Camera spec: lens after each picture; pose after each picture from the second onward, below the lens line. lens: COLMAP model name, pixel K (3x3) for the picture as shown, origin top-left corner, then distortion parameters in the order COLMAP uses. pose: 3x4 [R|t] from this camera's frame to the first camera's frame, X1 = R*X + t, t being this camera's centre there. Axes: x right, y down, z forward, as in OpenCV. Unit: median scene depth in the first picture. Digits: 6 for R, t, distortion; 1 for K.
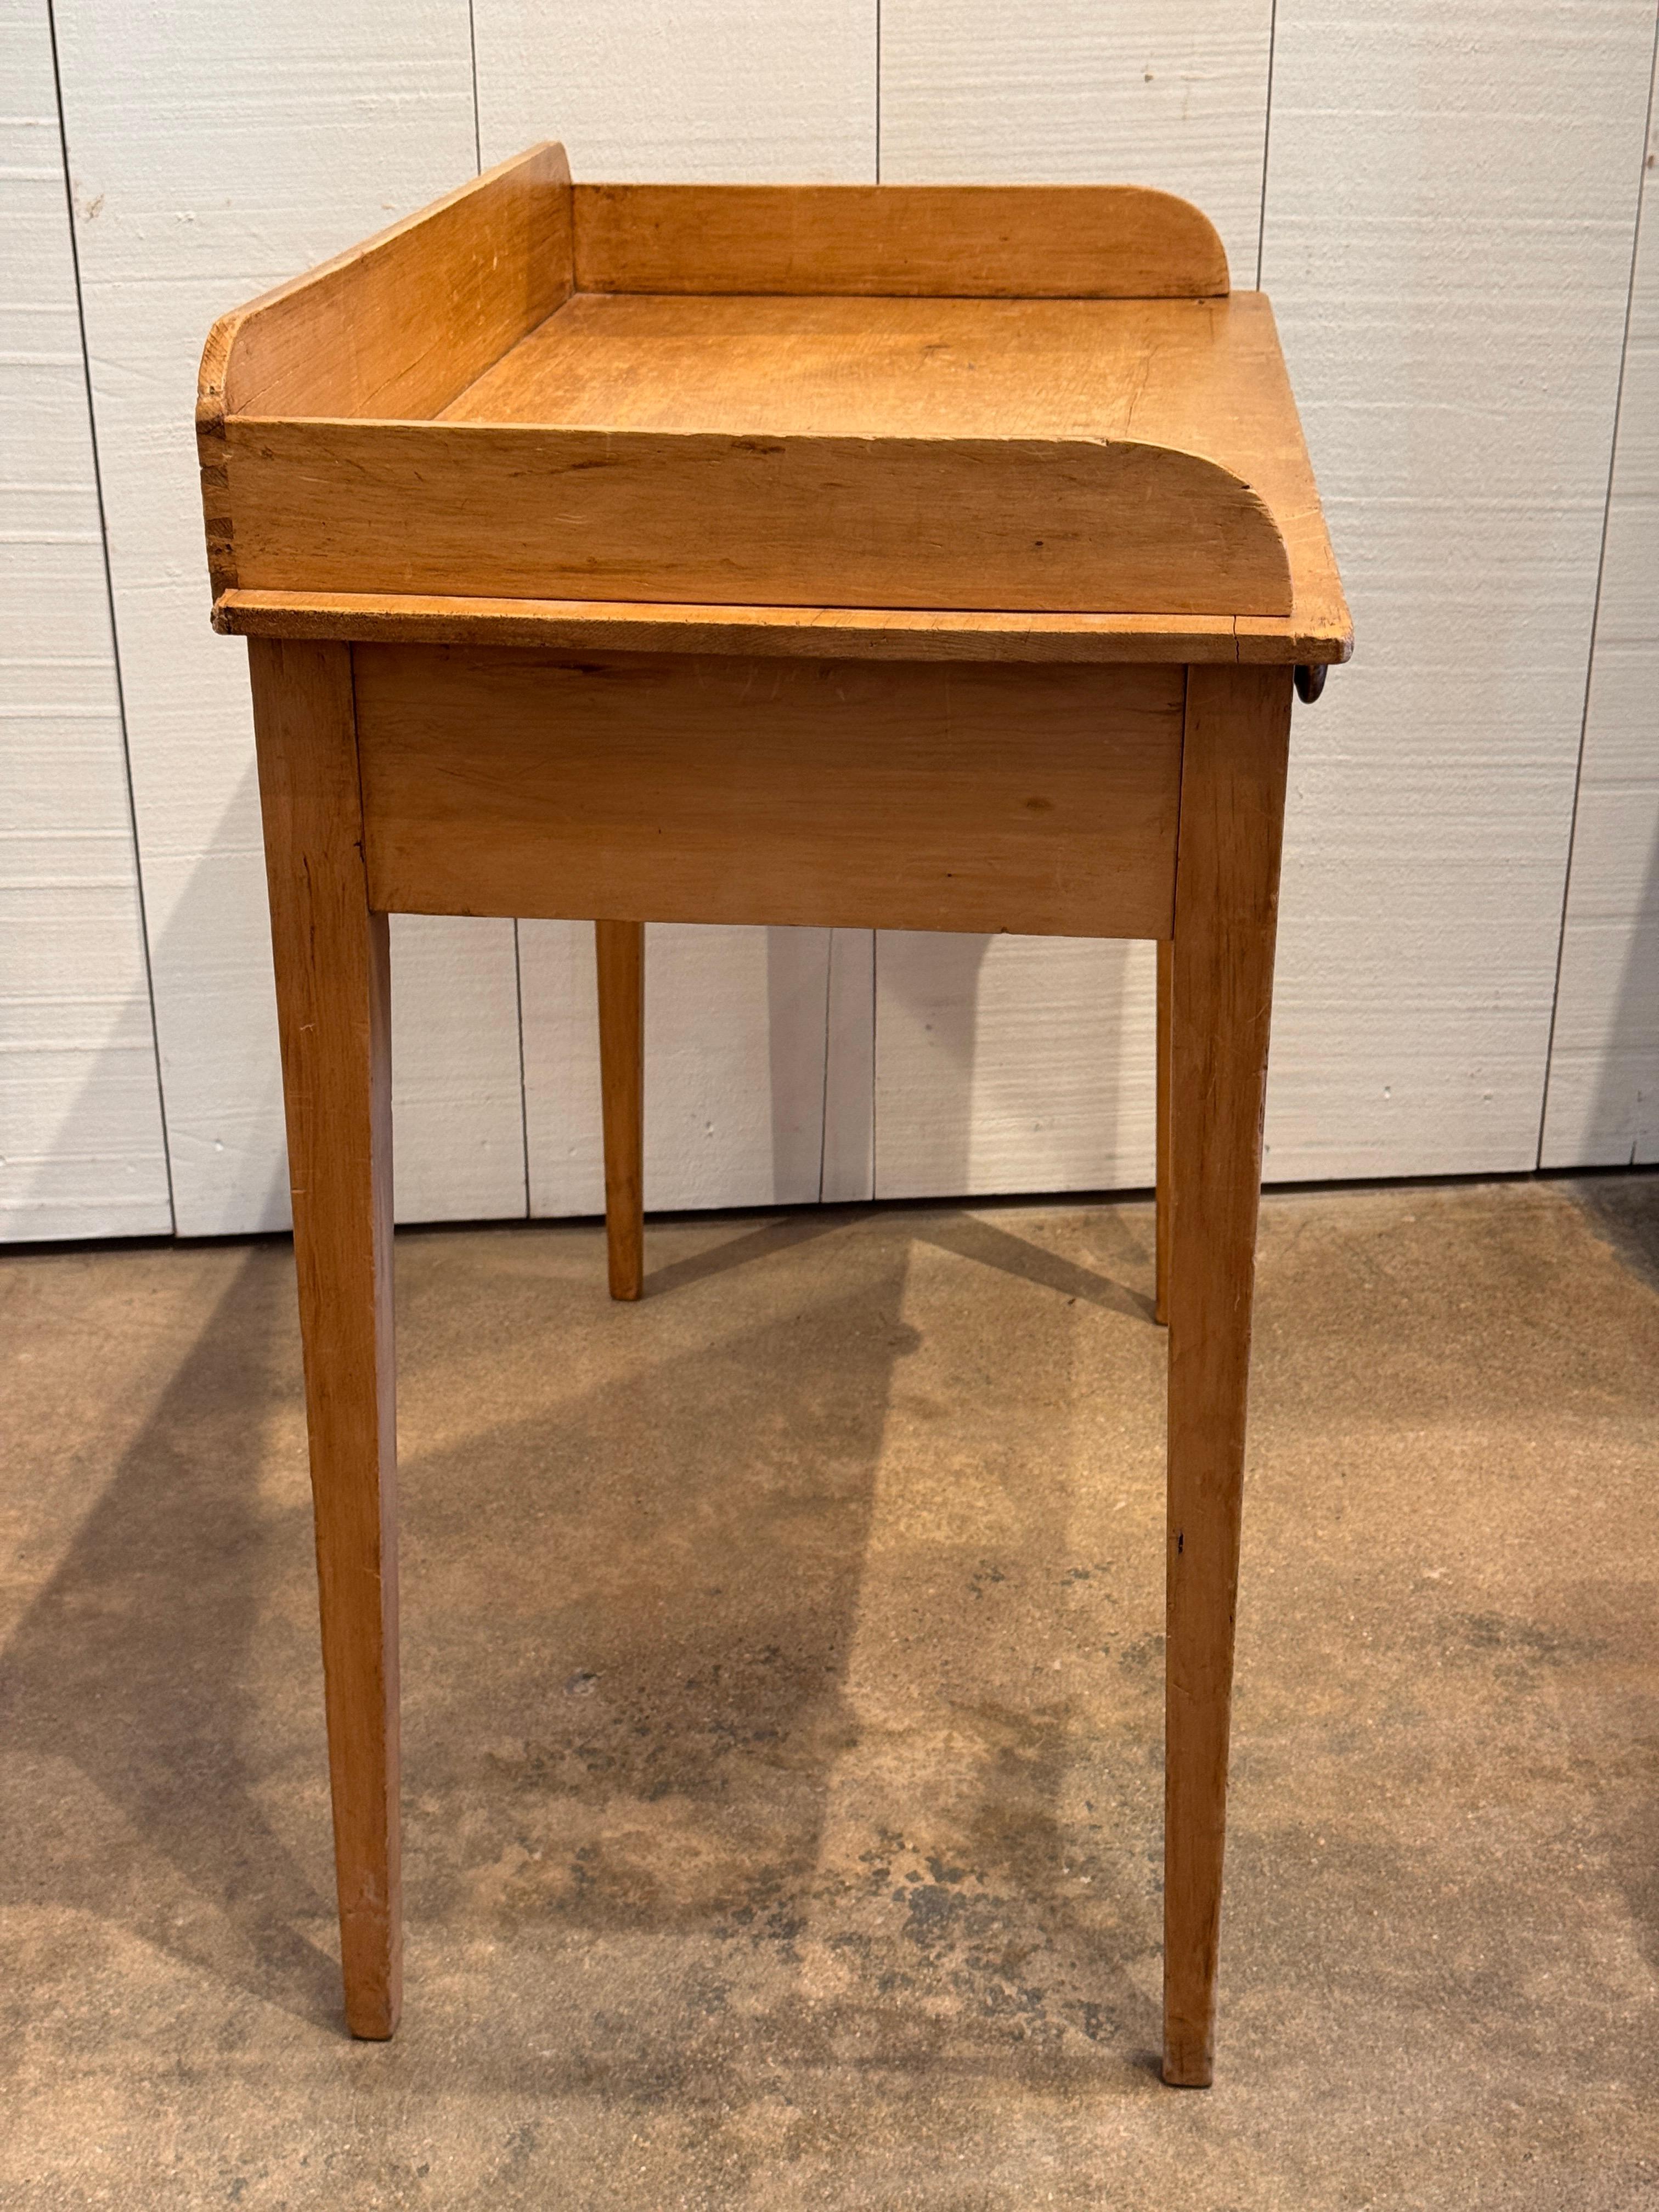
lens RADIAL K [[3116.8, 0, 849.9], [0, 3116.8, 1118.4], [0, 0, 1]] dist [0.127567, 0.000000]
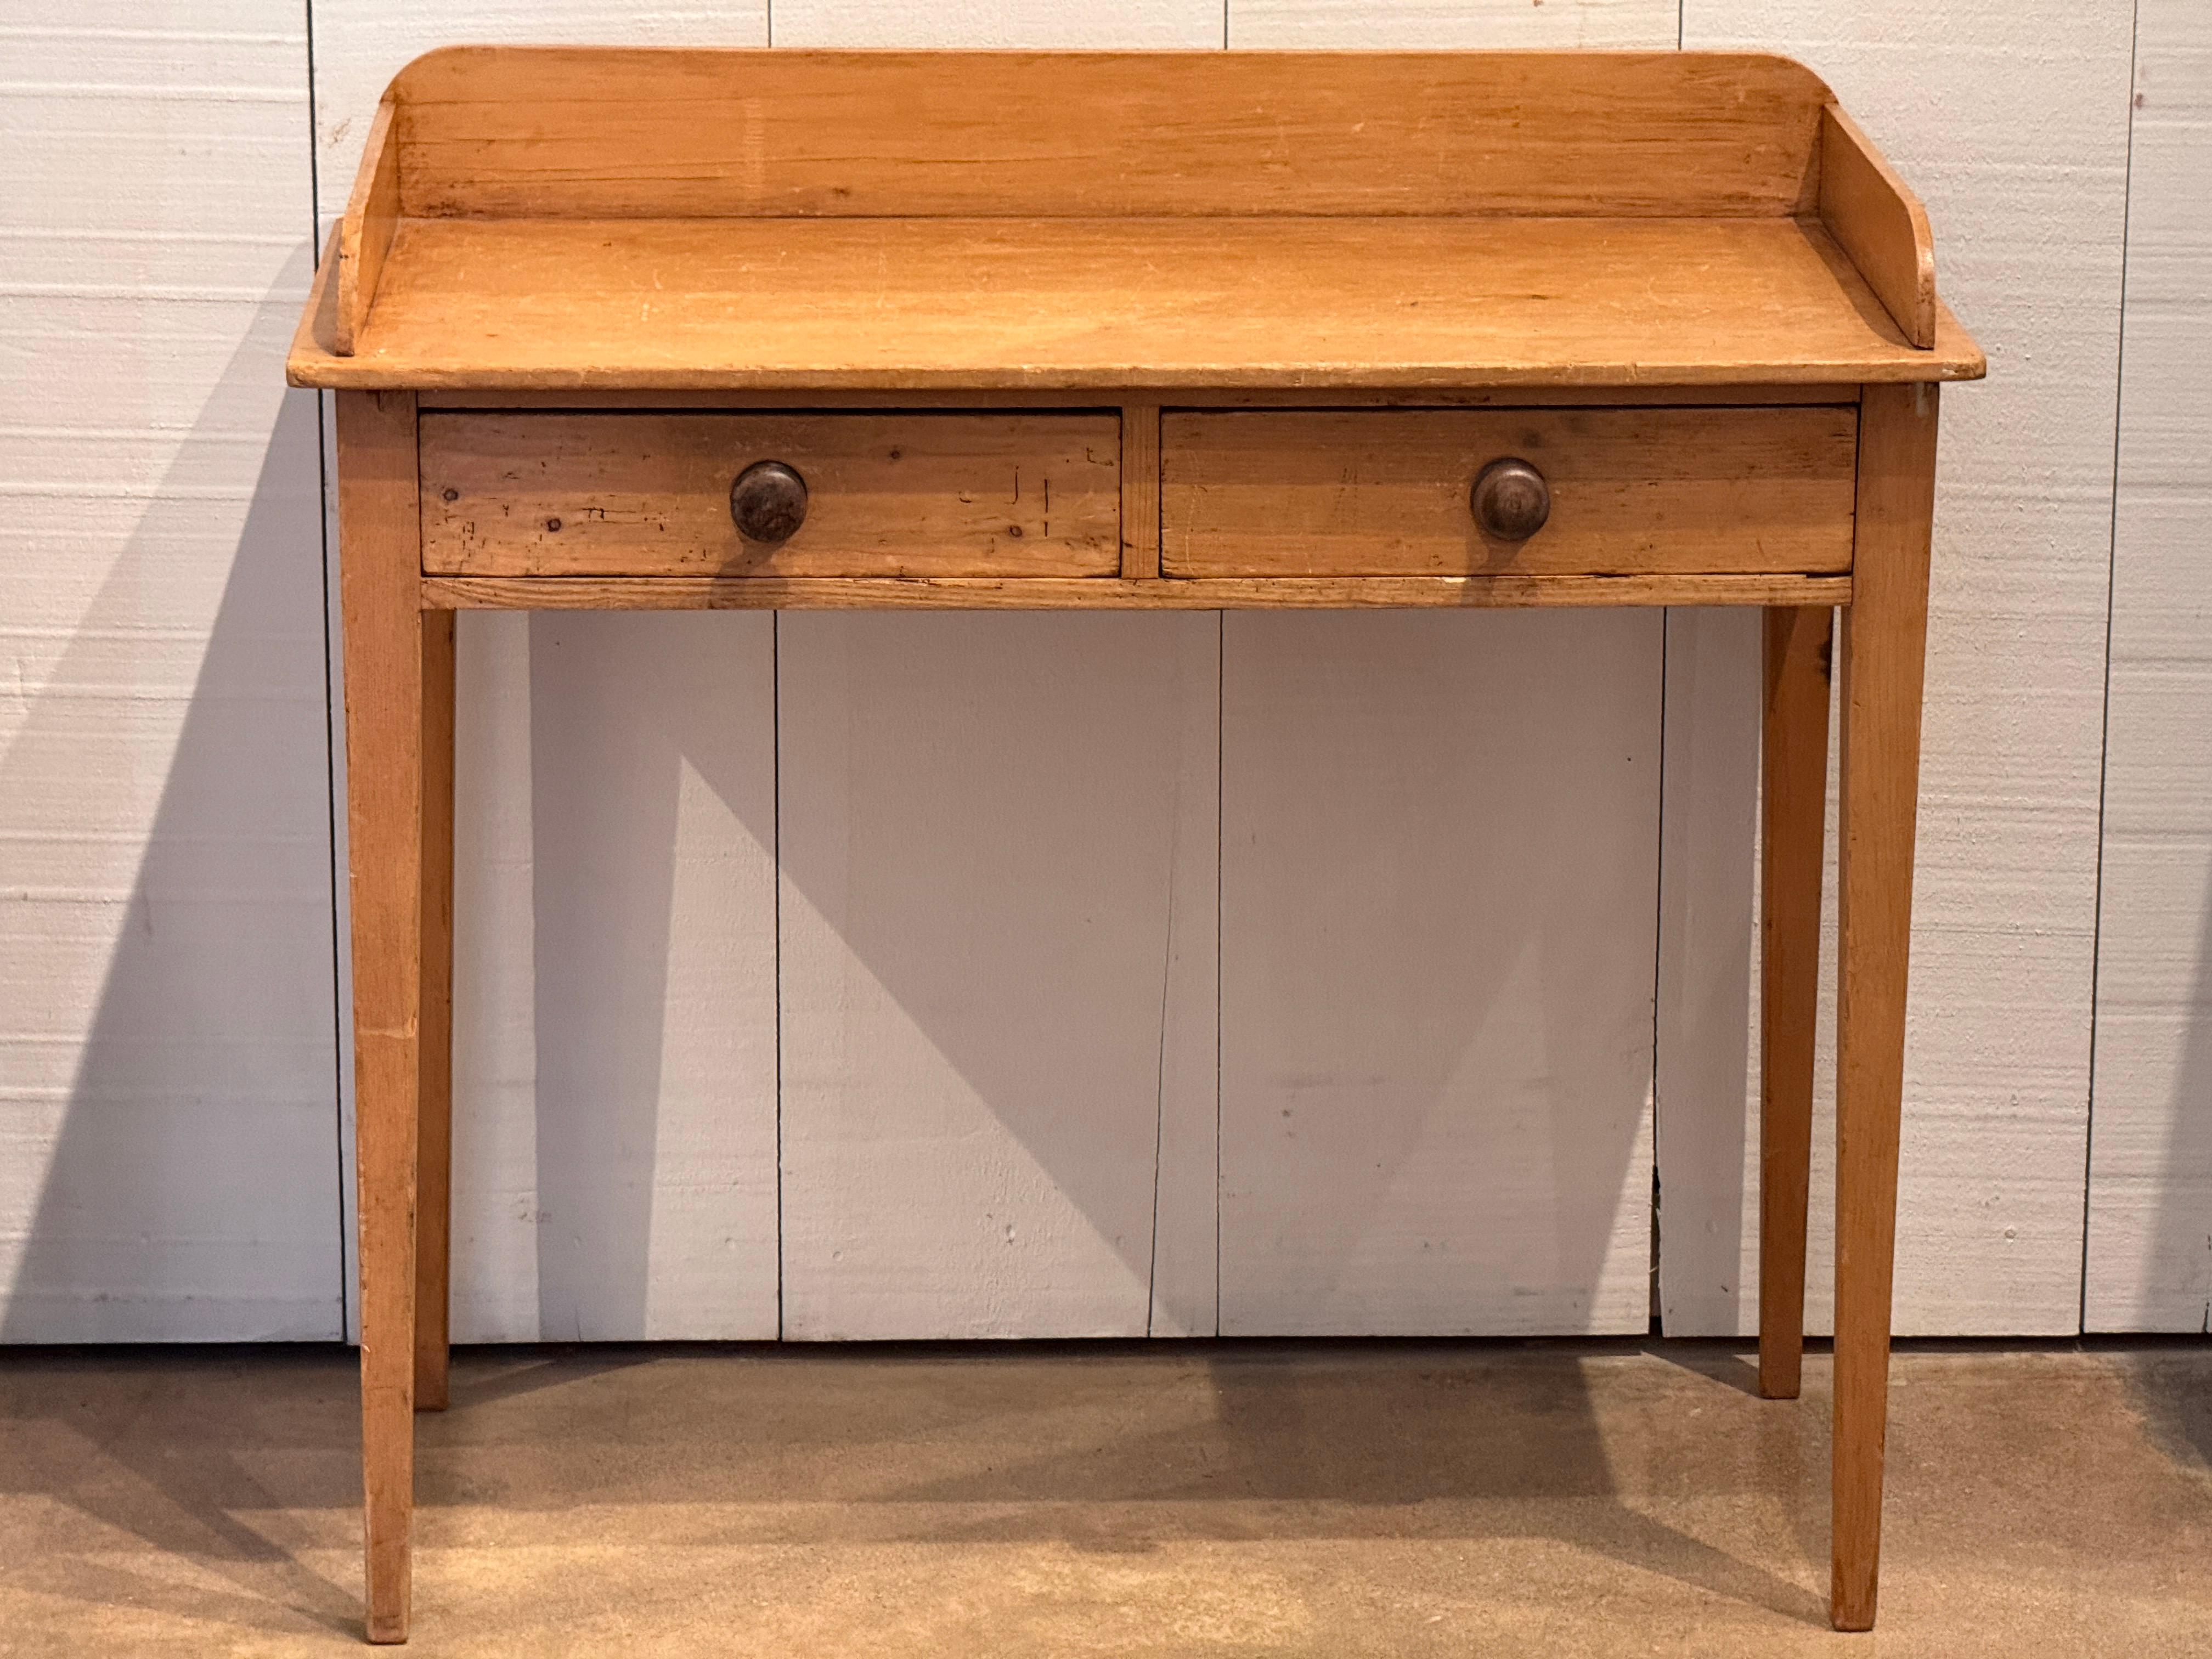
lens RADIAL K [[7858.6, 0, 1152.4], [0, 7858.6, 910.8], [0, 0, 1]] dist [0.240063, 0.000000]
pose [[0.996151, 0.025960, -0.083716, 0.186057], [-0.037316, 0.989856, -0.137083, 0.231574], [0.079308, 0.139680, 0.987016, -1.174416]]
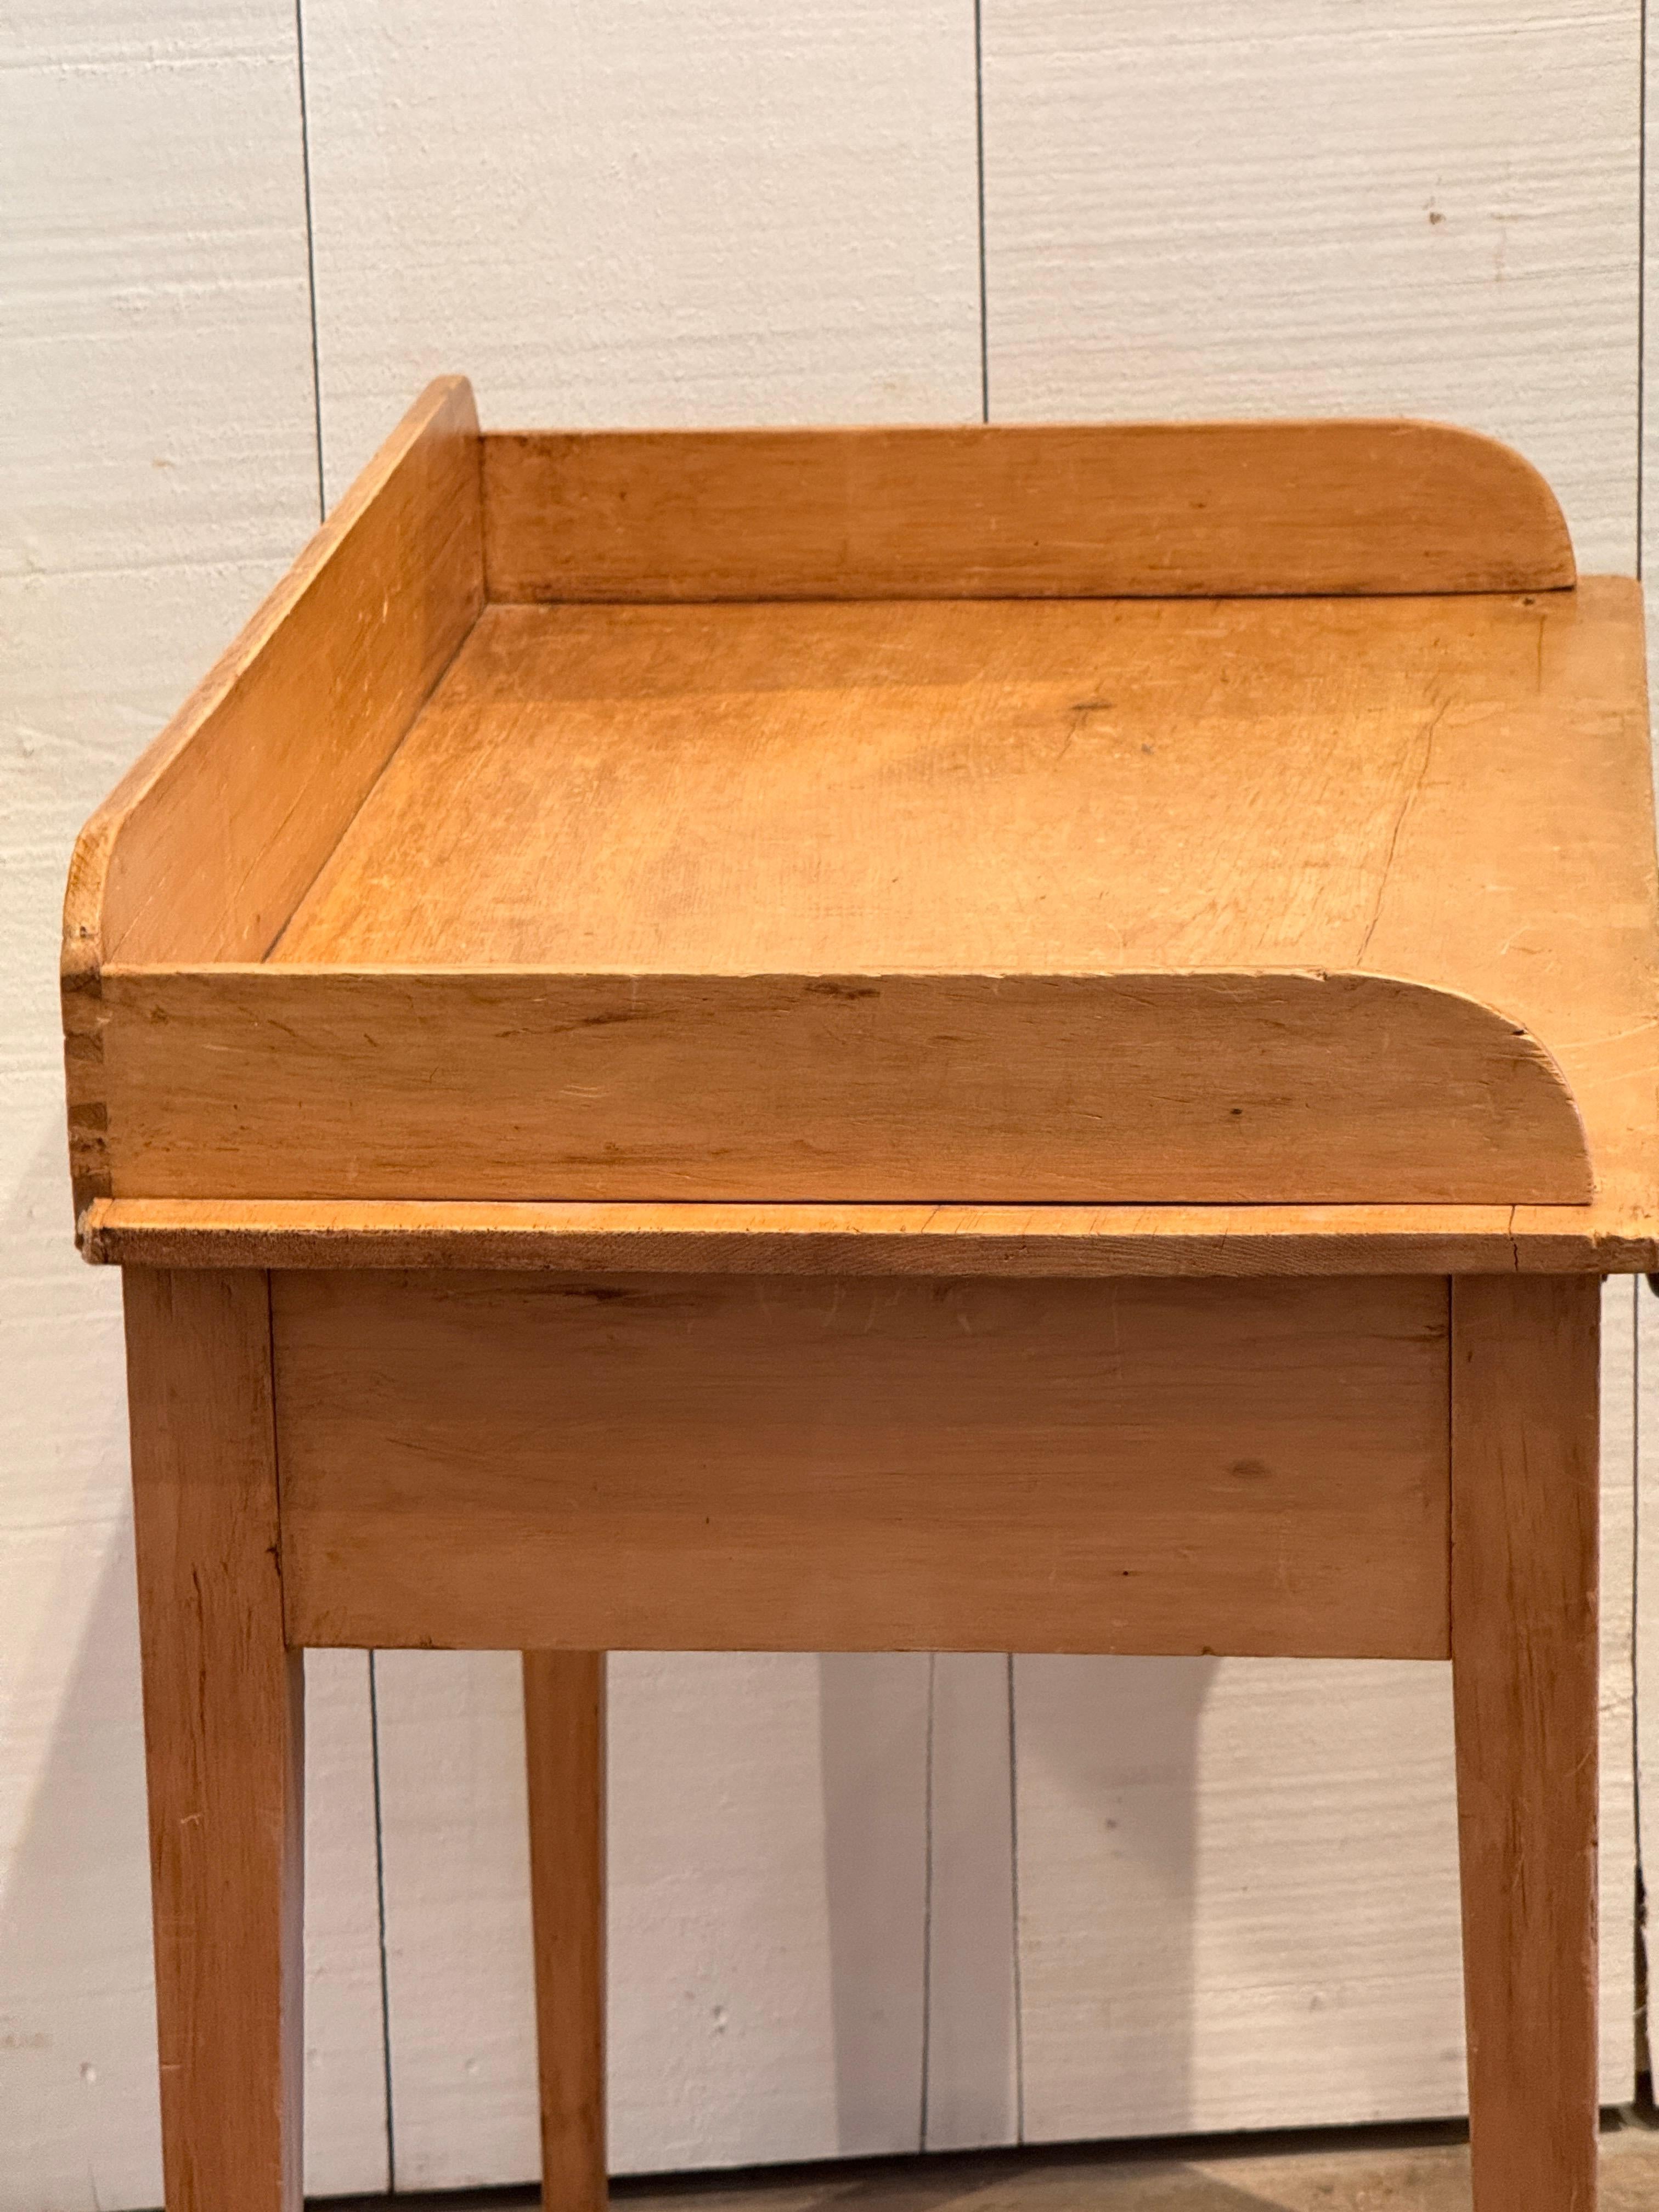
lens RADIAL K [[7881.6, 0, 932.1], [0, 7881.6, 1162.8], [0, 0, 1]] dist [0.308850, 0.000000]
pose [[0.999718, -0.023624, 0.002222, -0.008295], [0.023719, 0.992371, -0.120987, 0.027495], [0.000653, 0.121005, 0.992652, -0.483678]]
